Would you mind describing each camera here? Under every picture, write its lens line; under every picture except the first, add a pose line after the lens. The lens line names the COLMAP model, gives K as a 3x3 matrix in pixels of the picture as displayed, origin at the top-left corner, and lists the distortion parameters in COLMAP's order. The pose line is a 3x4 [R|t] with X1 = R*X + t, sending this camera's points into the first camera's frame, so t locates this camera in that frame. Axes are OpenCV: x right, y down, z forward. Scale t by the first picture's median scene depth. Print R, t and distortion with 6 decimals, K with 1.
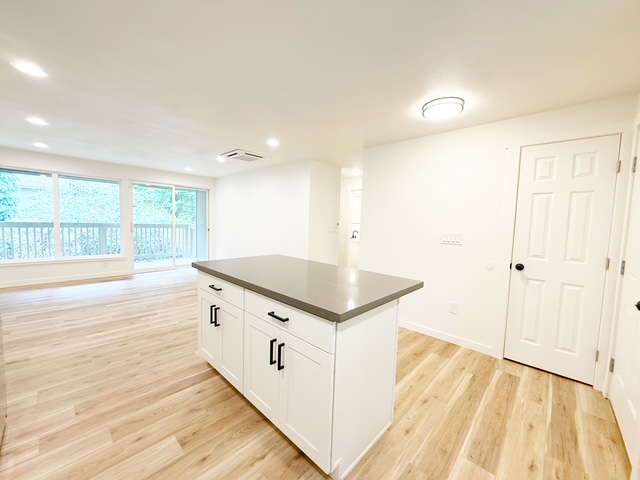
lens RADIAL K [[253.7, 0, 318.5], [0, 253.7, 239.3], [0, 0, 1]] dist [-0.002663, -0.000206]
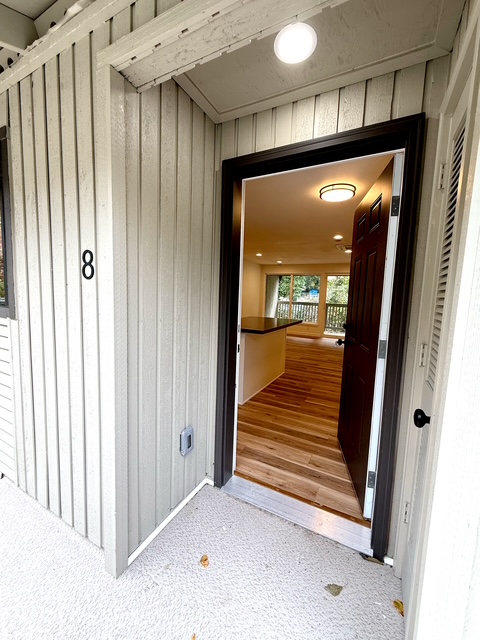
lens RADIAL K [[263.9, 0, 240.0], [0, 263.9, 320.0], [0, 0, 1]] dist [0.011419, 0.000093]
pose [[0.259661, 0.069439, -0.963200, 1.426003], [-0.096039, 0.994324, 0.045793, 0.030991], [0.960912, 0.080614, 0.264856, 0.304940]]
